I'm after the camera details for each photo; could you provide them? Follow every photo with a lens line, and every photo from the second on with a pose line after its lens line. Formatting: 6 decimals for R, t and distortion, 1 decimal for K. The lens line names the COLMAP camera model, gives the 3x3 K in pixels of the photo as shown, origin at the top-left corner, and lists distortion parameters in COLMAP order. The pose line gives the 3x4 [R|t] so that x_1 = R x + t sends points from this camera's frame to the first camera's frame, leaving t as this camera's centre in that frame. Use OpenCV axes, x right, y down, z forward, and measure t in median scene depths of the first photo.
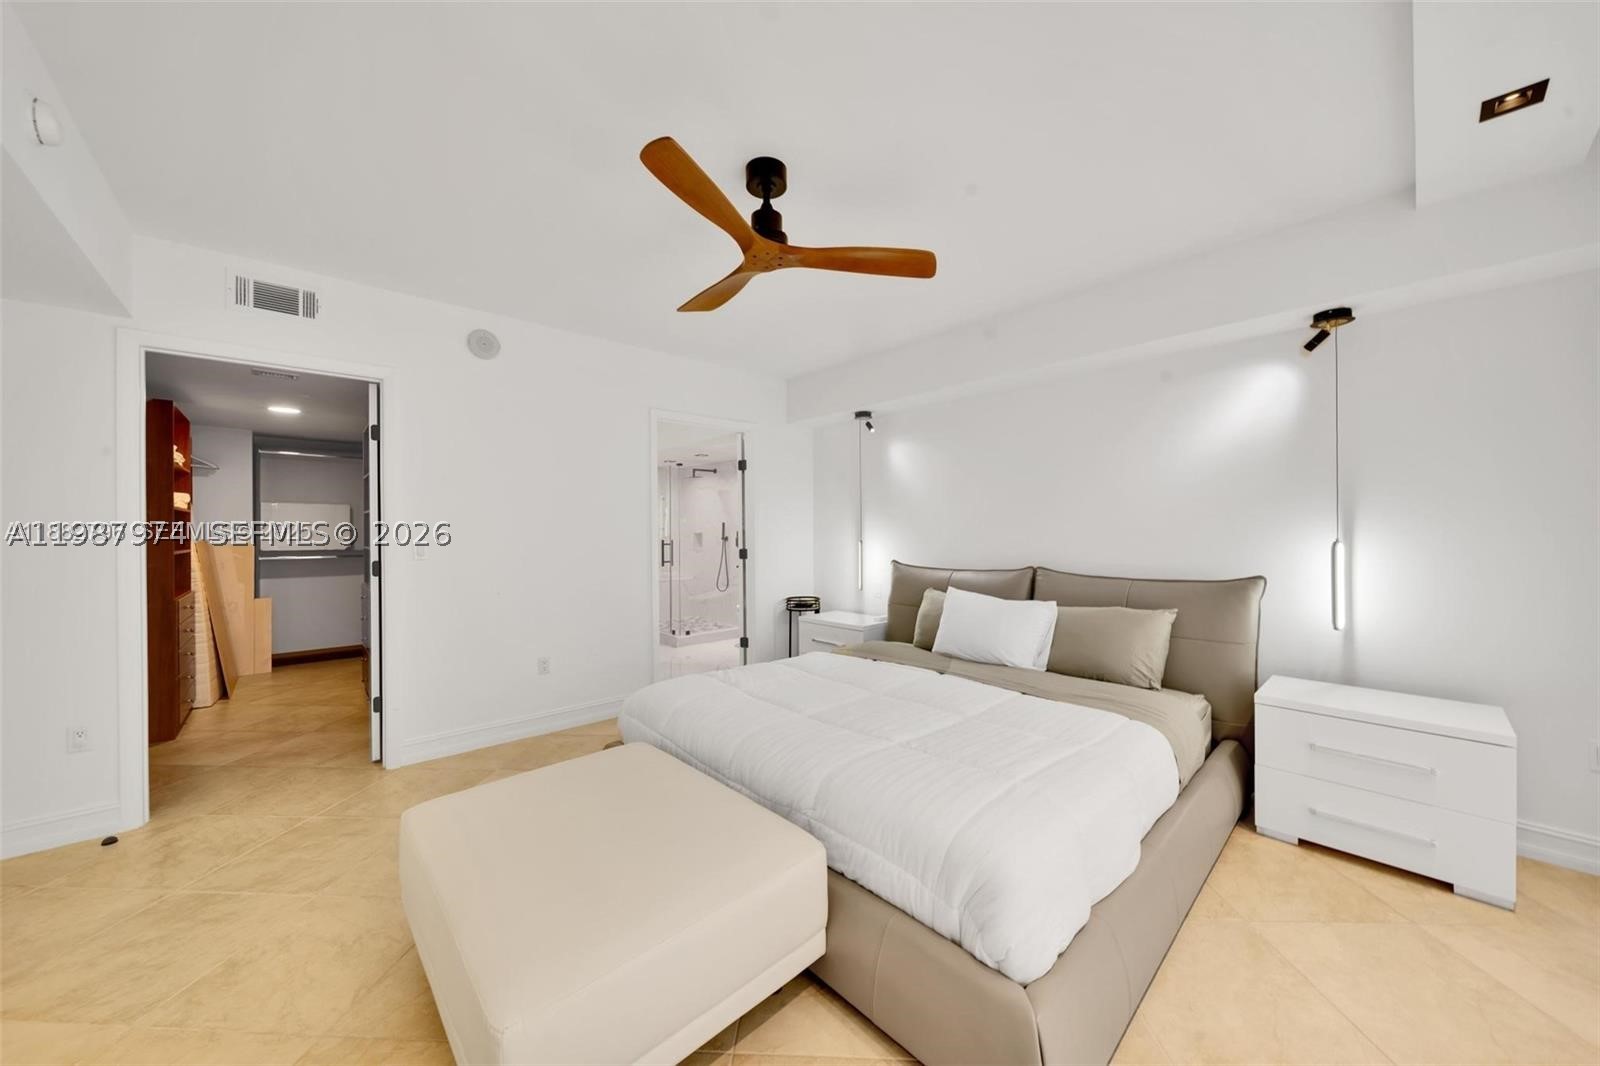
lens RADIAL K [[561.7, 0, 801.1], [0, 561.7, 530.2], [0, 0, 1]] dist [-0.001170, -0.001035]
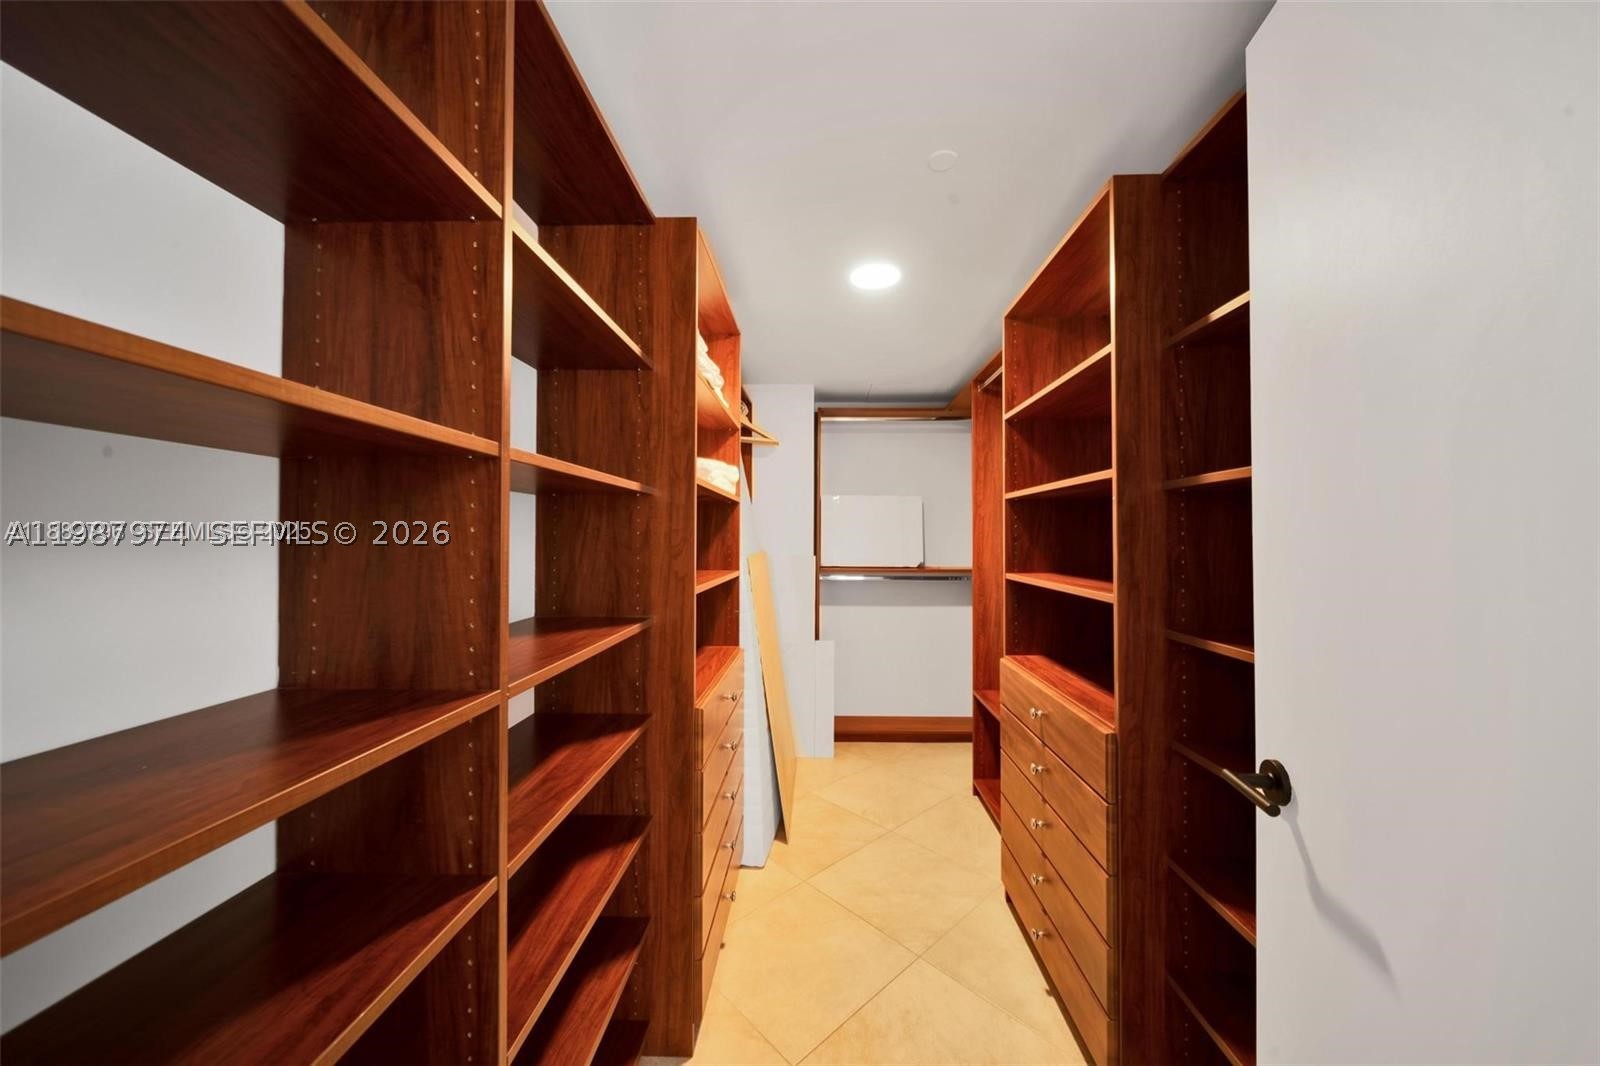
lens RADIAL K [[561.7, 0, 800.6], [0, 561.7, 530.1], [0, 0, 1]] dist [-0.001170, -0.001035]
pose [[0.718116, 0.001669, -0.695921, -0.373869], [-0.005094, 0.999983, -0.002858, -0.002424], [0.695905, 0.005598, 0.718112, 0.363671]]
